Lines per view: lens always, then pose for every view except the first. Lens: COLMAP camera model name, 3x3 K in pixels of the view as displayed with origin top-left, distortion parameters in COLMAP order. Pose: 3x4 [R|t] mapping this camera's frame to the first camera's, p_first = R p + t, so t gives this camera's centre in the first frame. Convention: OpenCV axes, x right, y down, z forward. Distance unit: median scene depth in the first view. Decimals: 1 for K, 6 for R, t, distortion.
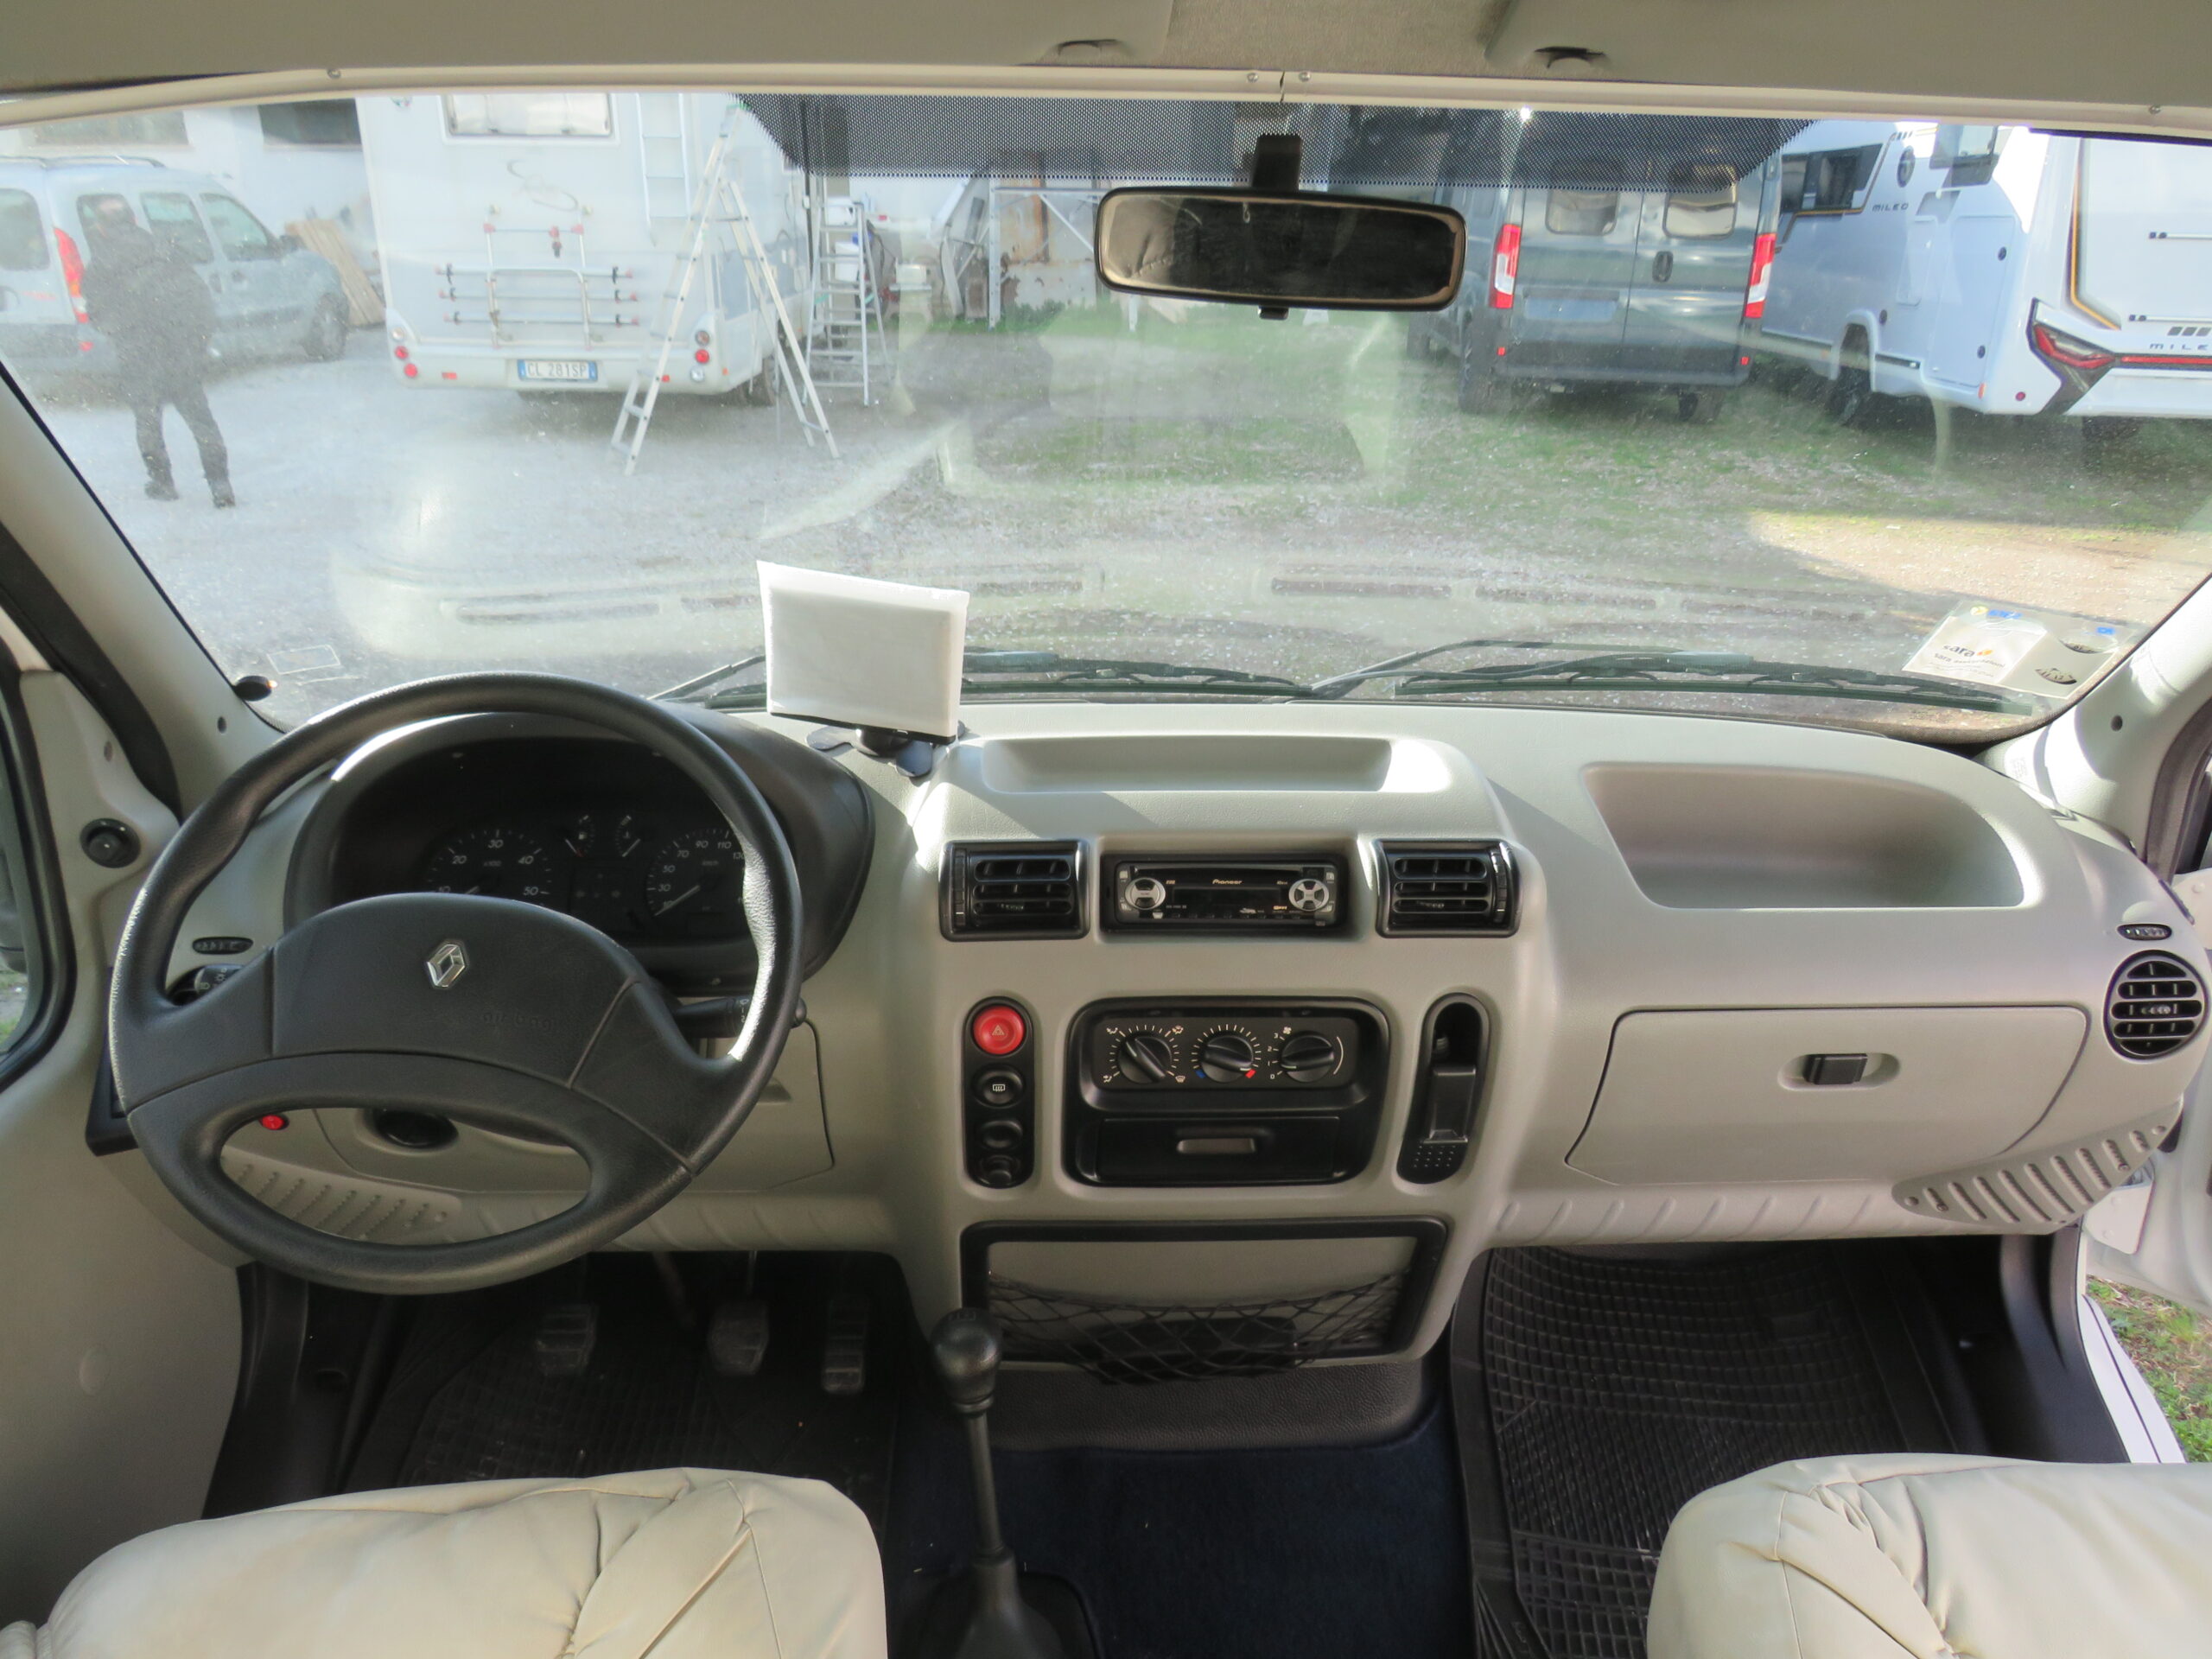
lens RADIAL K [[1560.5, 0, 1090.6], [0, 1560.5, 839.9], [0, 0, 1]] dist [-0.026120, 0.008970]
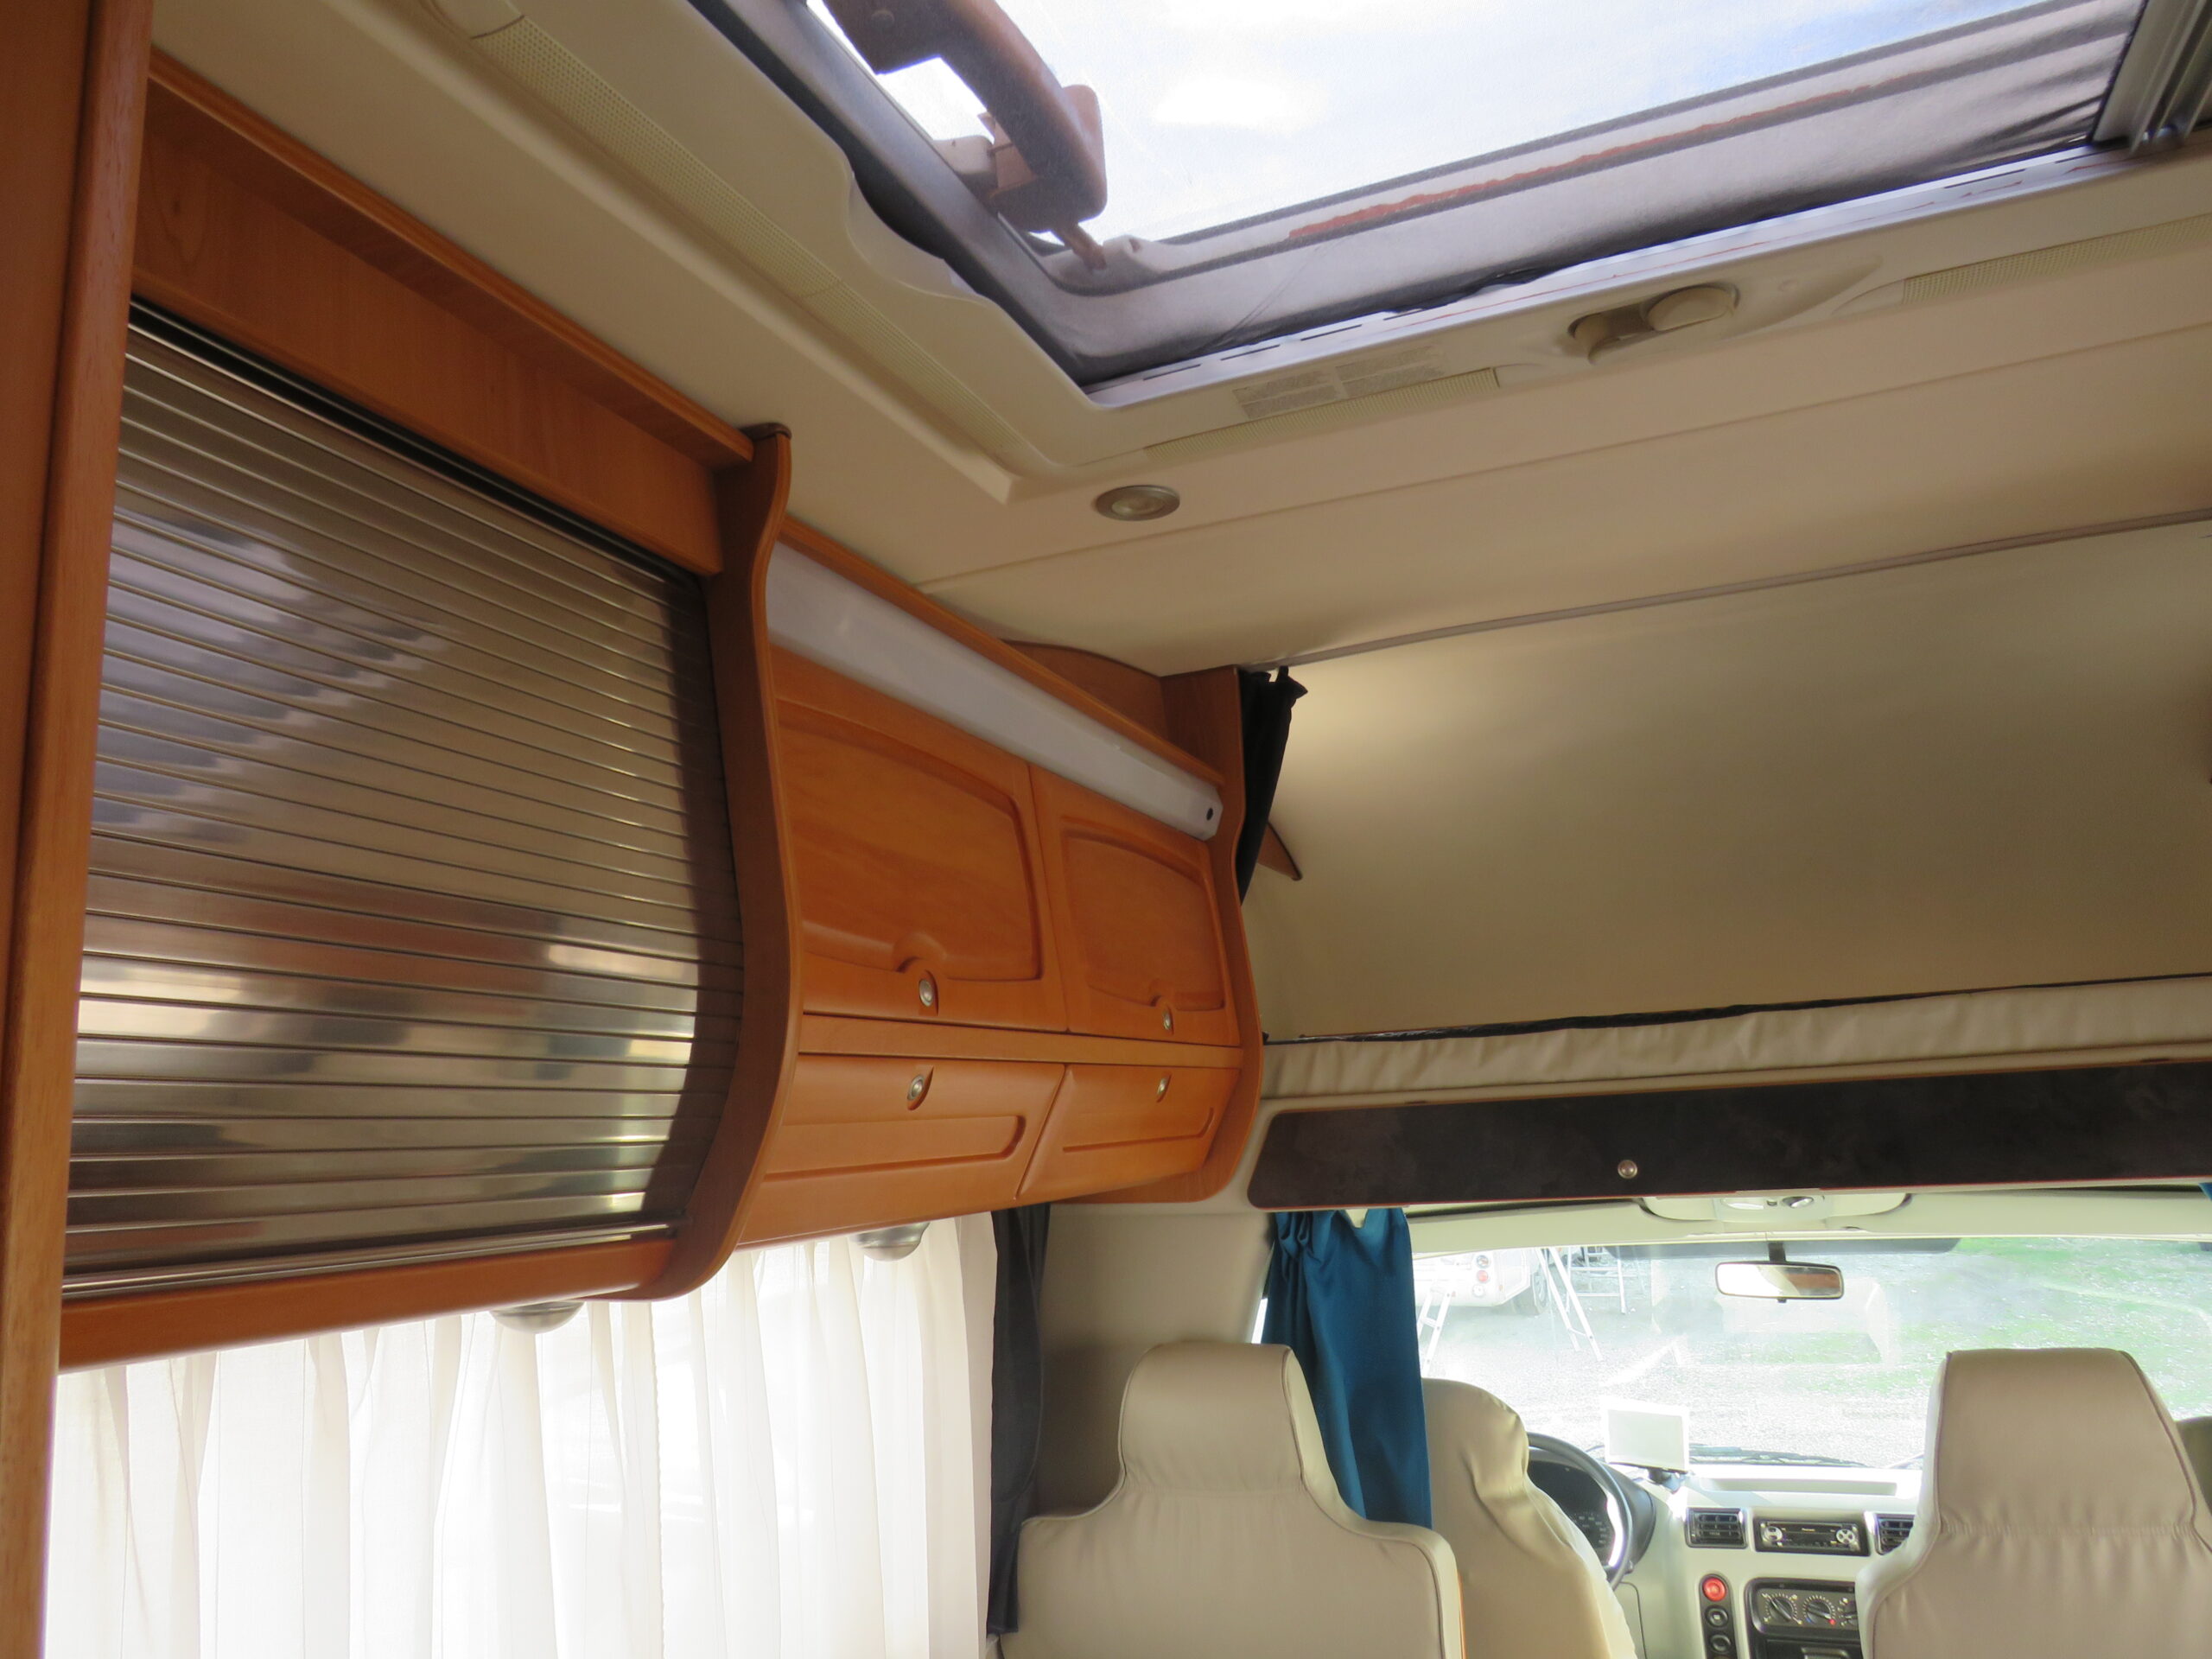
lens RADIAL K [[1560.5, 0, 1119.5], [0, 1560.5, 834.5], [0, 0, 1]] dist [-0.026120, 0.008970]
pose [[0.906274, -0.139210, -0.399110, 0.214847], [-0.097721, 0.849628, -0.518250, 0.435596], [0.411241, 0.508677, 0.756392, -1.719786]]
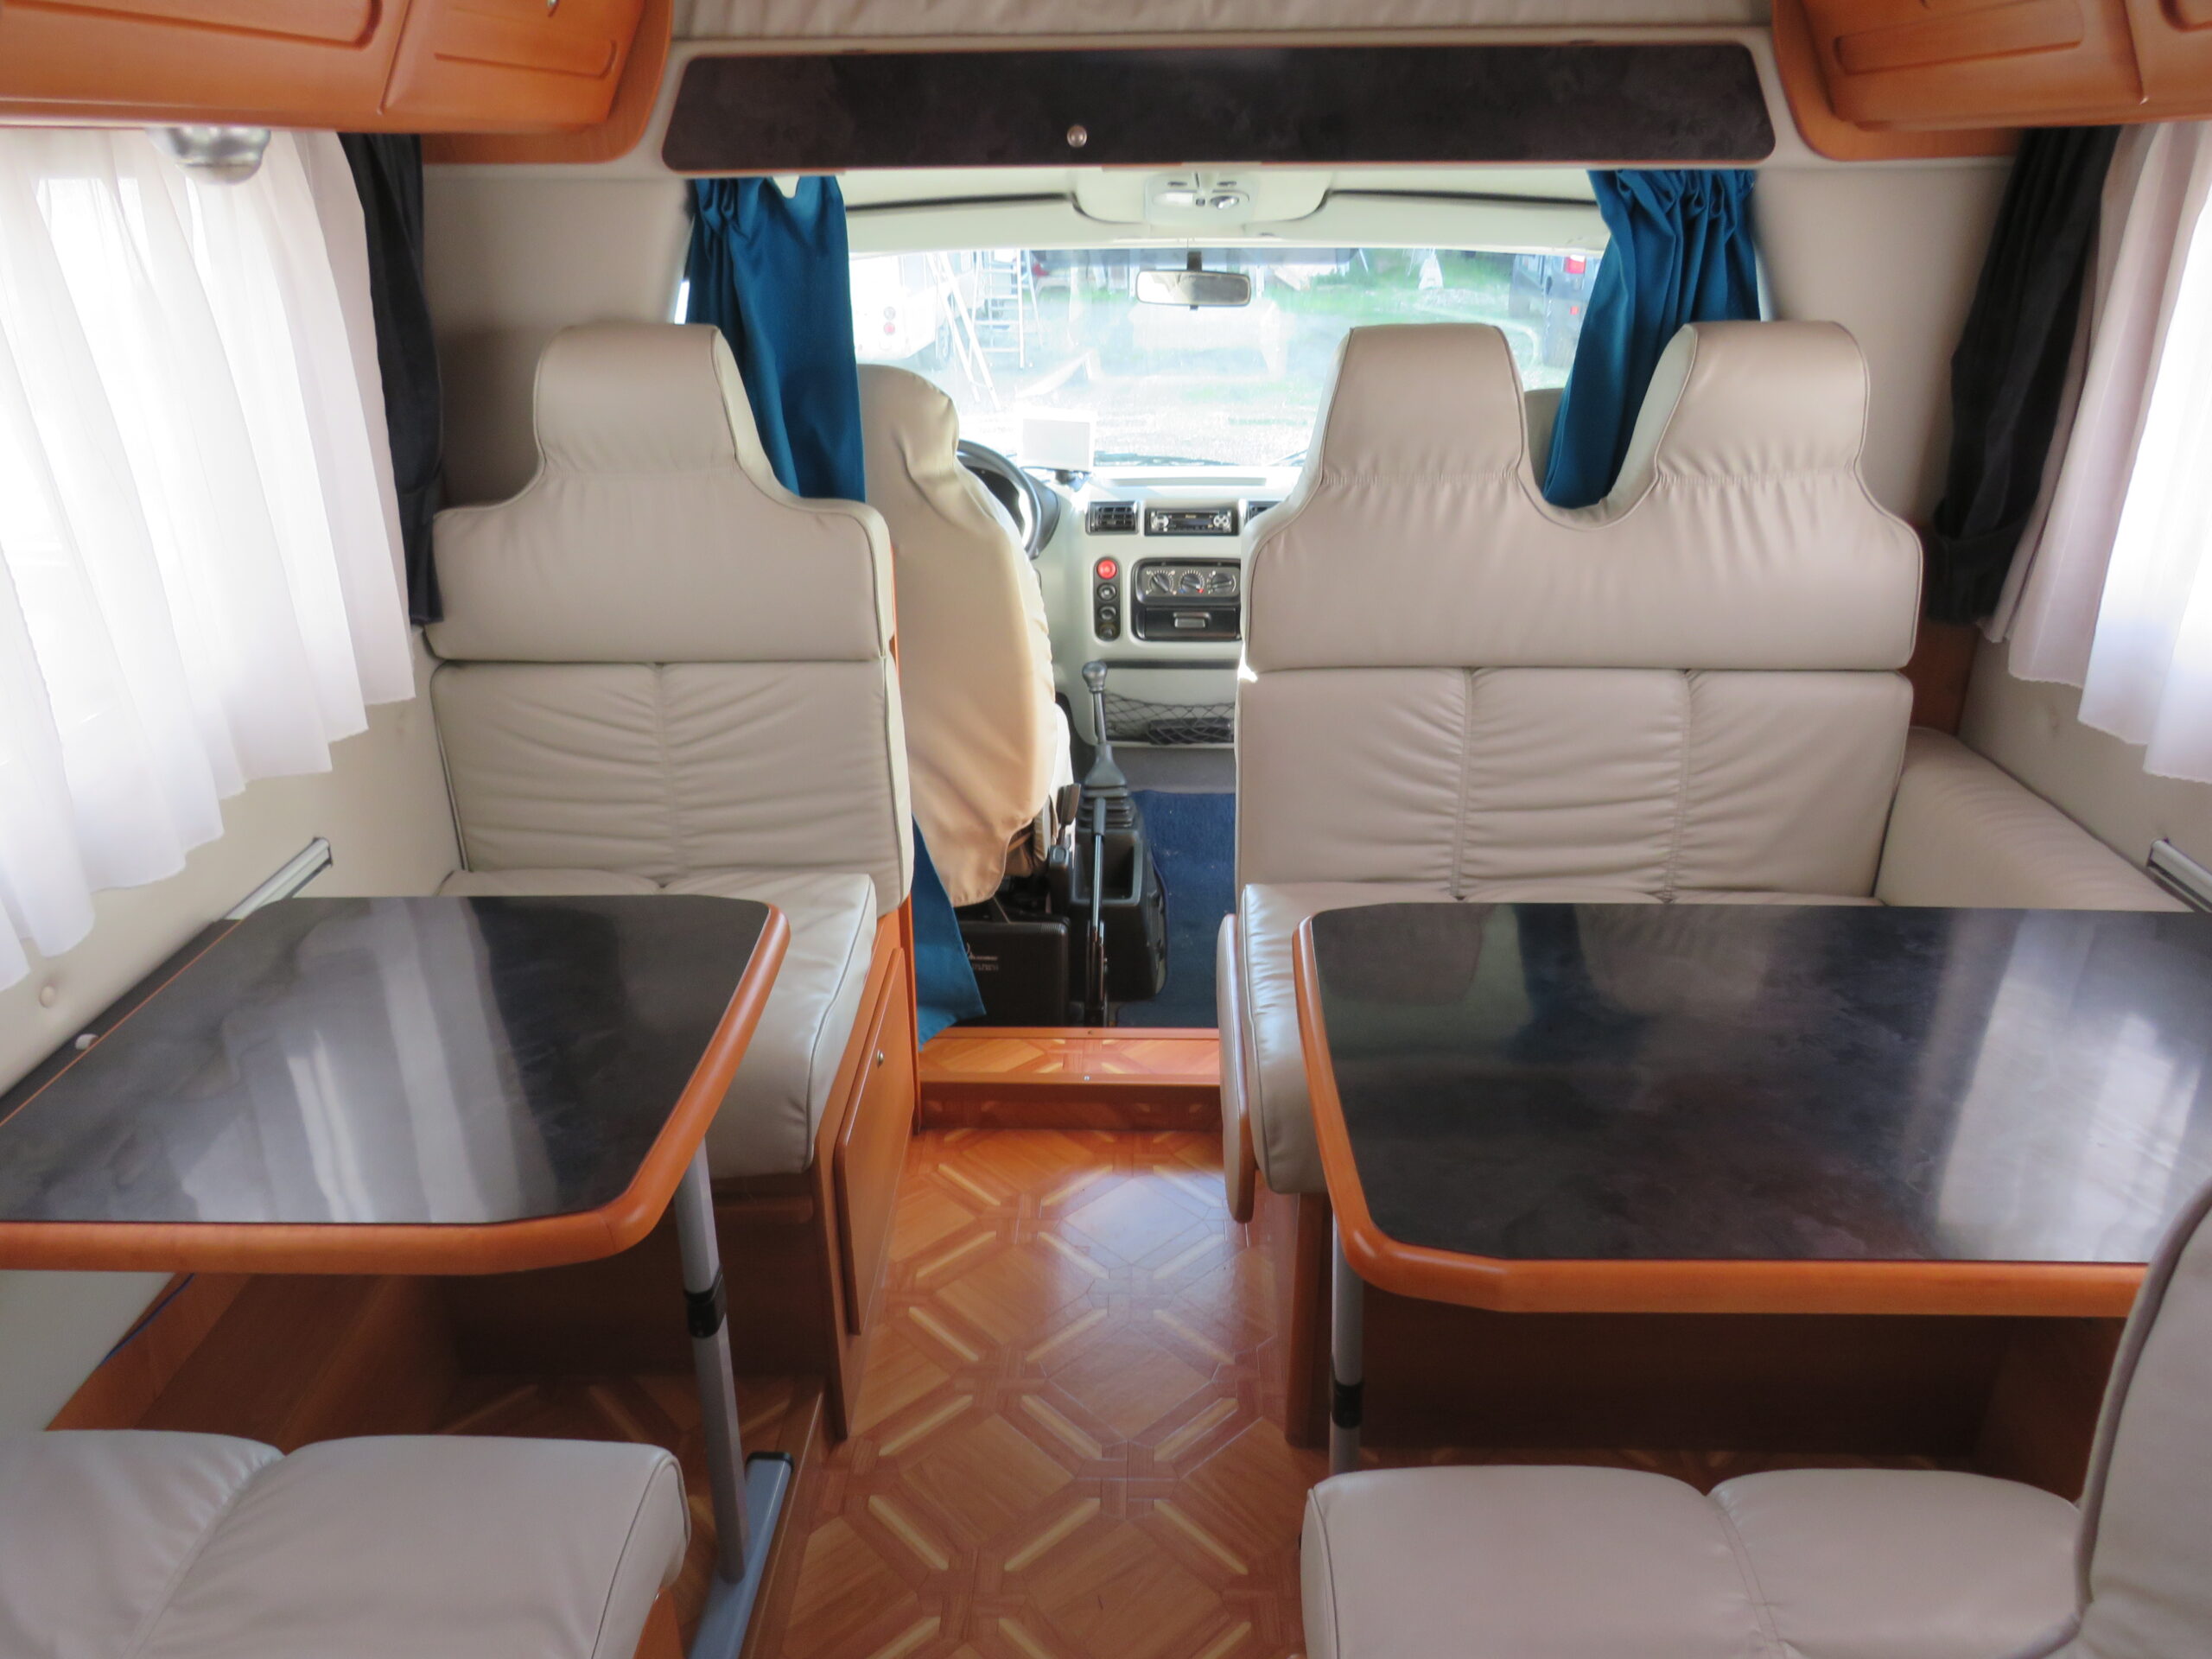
lens RADIAL K [[1560.5, 0, 1115.8], [0, 1560.5, 834.2], [0, 0, 1]] dist [-0.026120, 0.008970]
pose [[0.997195, 0.004399, -0.074714, 0.154024], [-0.003163, 0.999856, 0.016657, 0.507279], [0.074777, -0.016374, 0.997066, -1.636935]]
